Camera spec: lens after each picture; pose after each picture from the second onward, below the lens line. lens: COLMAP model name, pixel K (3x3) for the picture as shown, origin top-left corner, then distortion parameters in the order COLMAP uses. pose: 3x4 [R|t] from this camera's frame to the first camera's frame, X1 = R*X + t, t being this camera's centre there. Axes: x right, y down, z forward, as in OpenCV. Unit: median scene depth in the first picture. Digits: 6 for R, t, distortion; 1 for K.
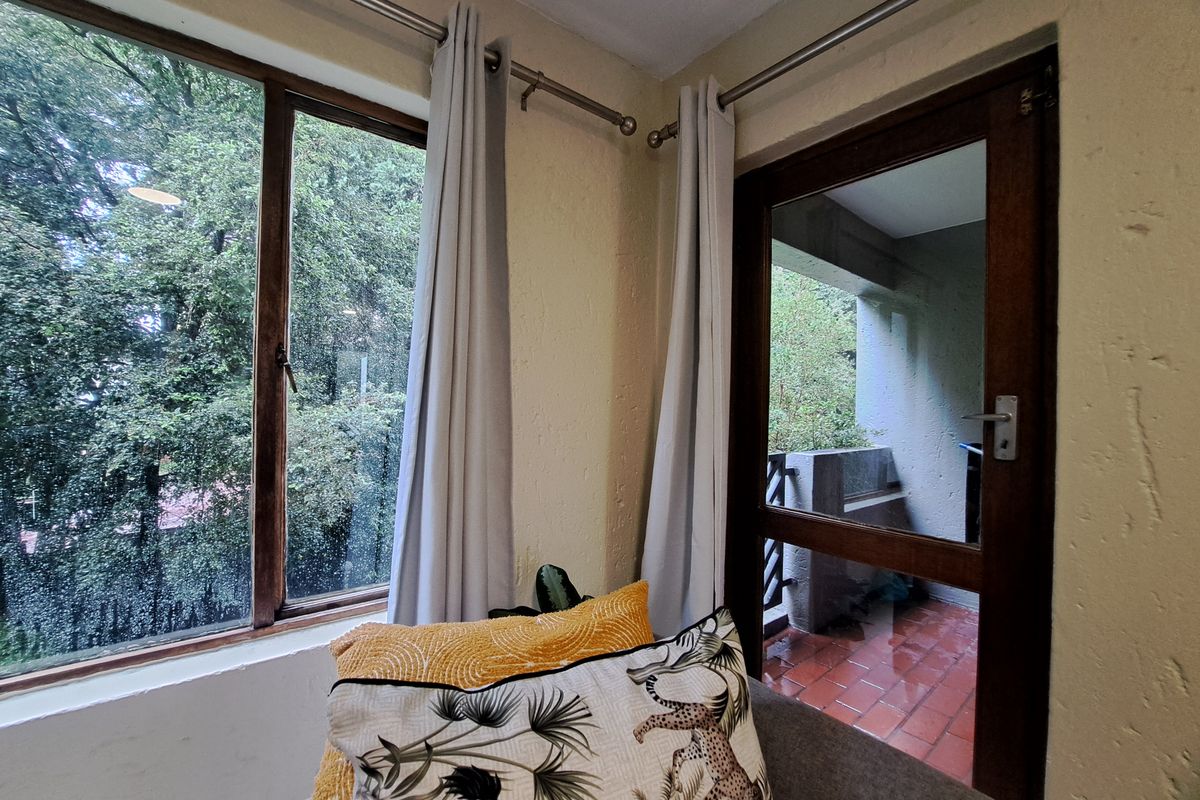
lens RADIAL K [[475.7, 0, 588.0], [0, 475.7, 400.9], [0, 0, 1]] dist [-0.029535, 0.004629]
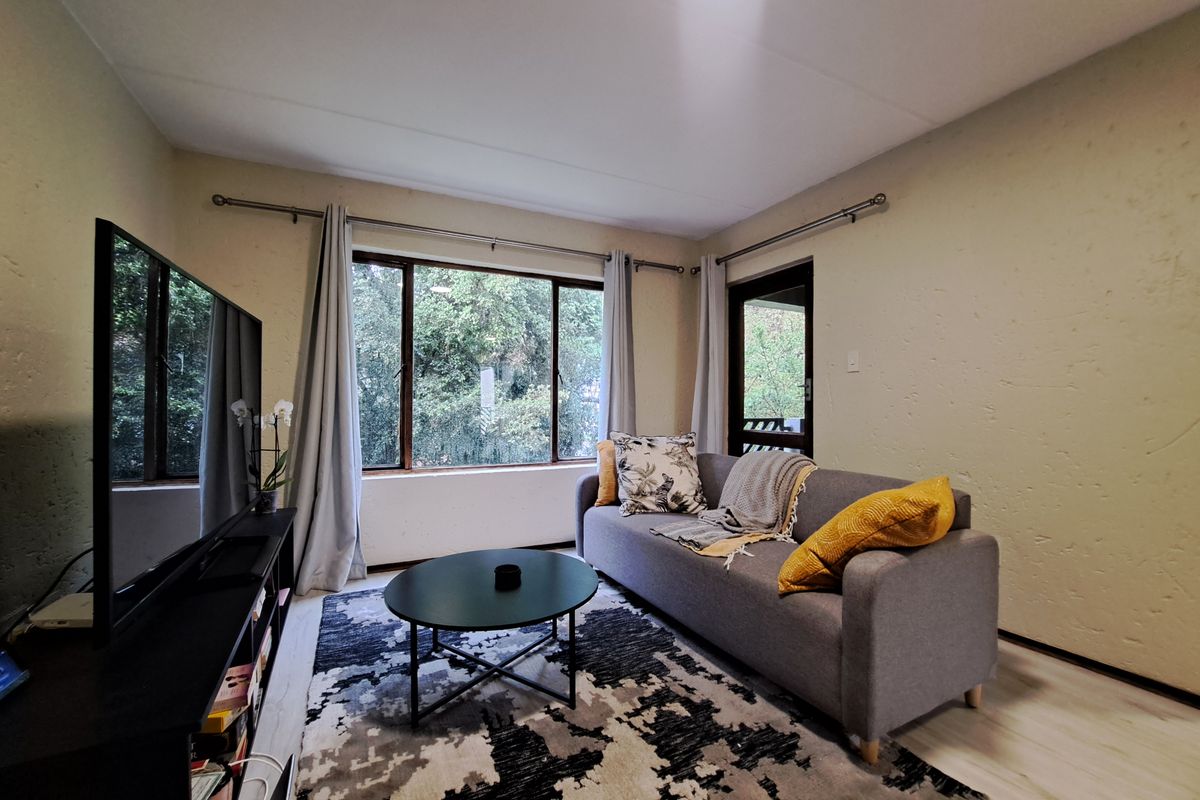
lens RADIAL K [[475.7, 0, 588.0], [0, 475.7, 400.9], [0, 0, 1]] dist [-0.029535, 0.004629]
pose [[0.978659, -0.013043, -0.205075, 0.124243], [0.009487, 0.999787, -0.018313, 0.124833], [0.205270, 0.015977, 0.978575, -1.577932]]
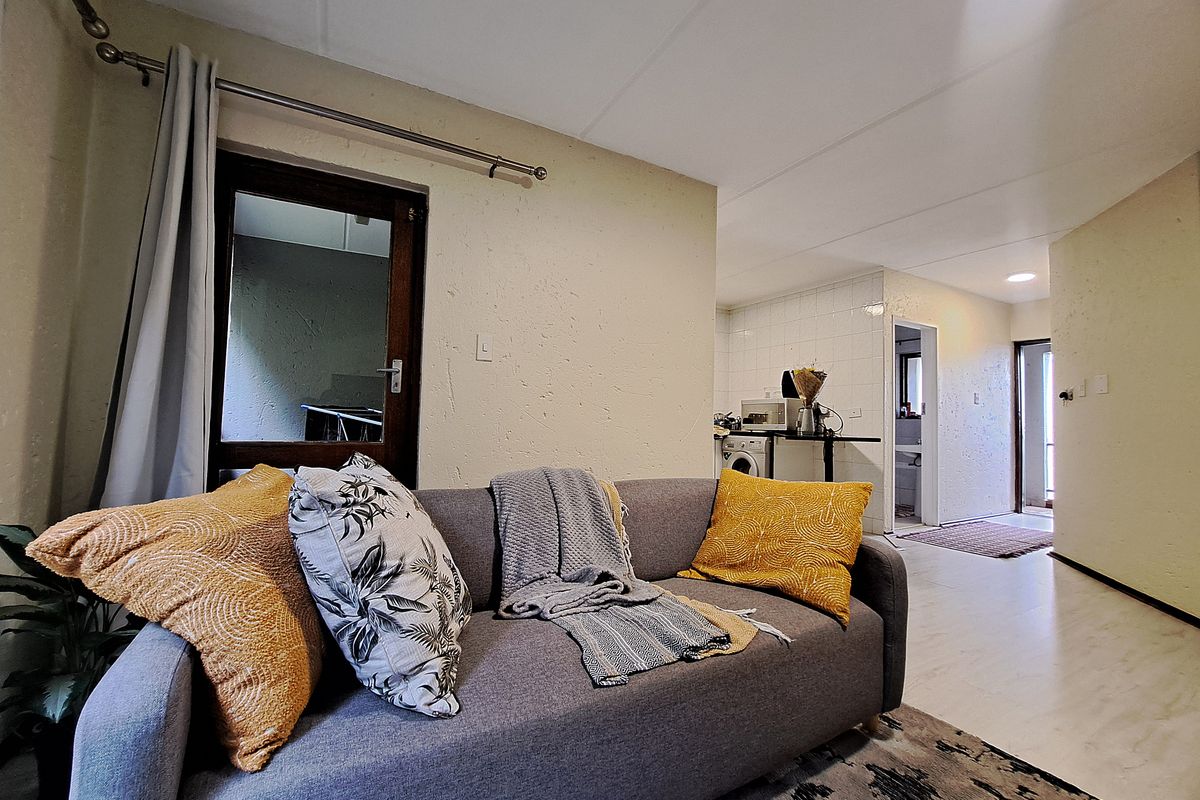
lens RADIAL K [[475.7, 0, 588.0], [0, 475.7, 400.9], [0, 0, 1]] dist [-0.029535, 0.004629]
pose [[0.170545, 0.028017, 0.984952, -0.665046], [-0.017295, 0.999527, -0.025436, 0.146567], [-0.985198, -0.012697, 0.170949, -0.085094]]
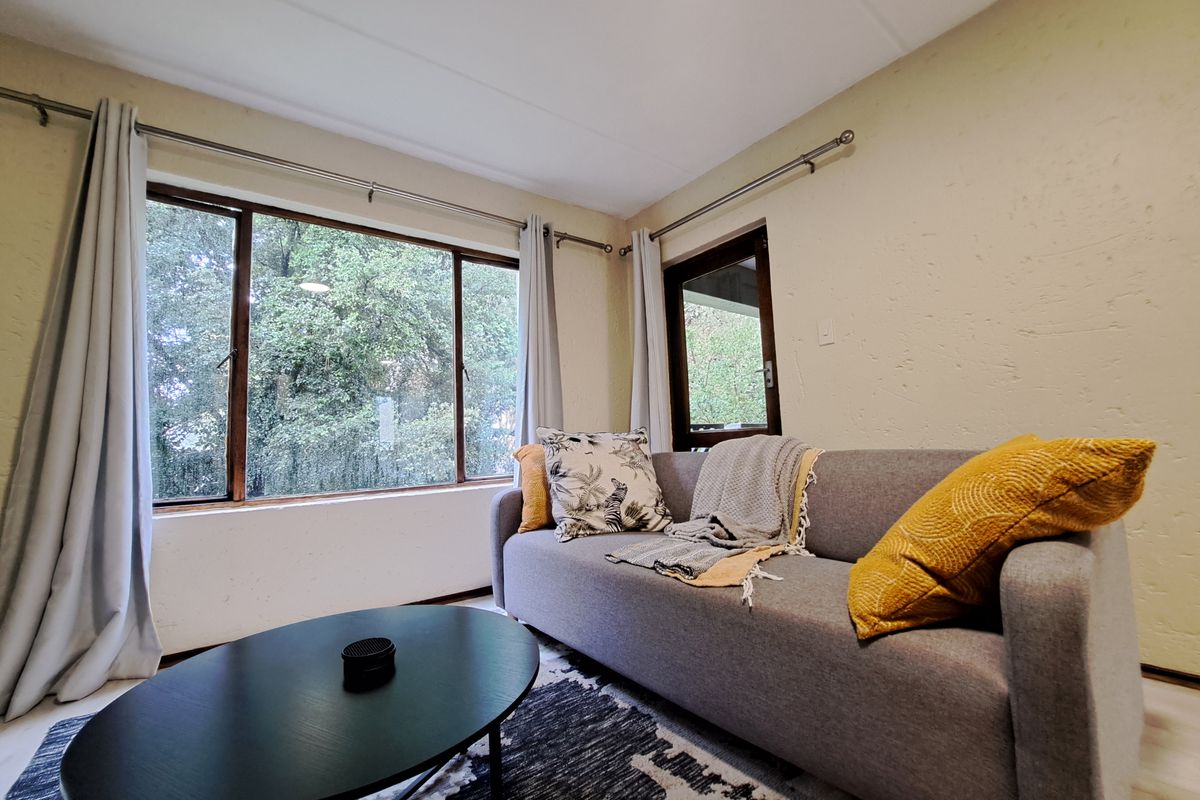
lens RADIAL K [[475.7, 0, 588.0], [0, 475.7, 400.9], [0, 0, 1]] dist [-0.029535, 0.004629]
pose [[0.998222, -0.056972, -0.017524, -0.003108], [0.055121, 0.994197, -0.092376, 0.275485], [0.022685, 0.091246, 0.995570, -1.076563]]
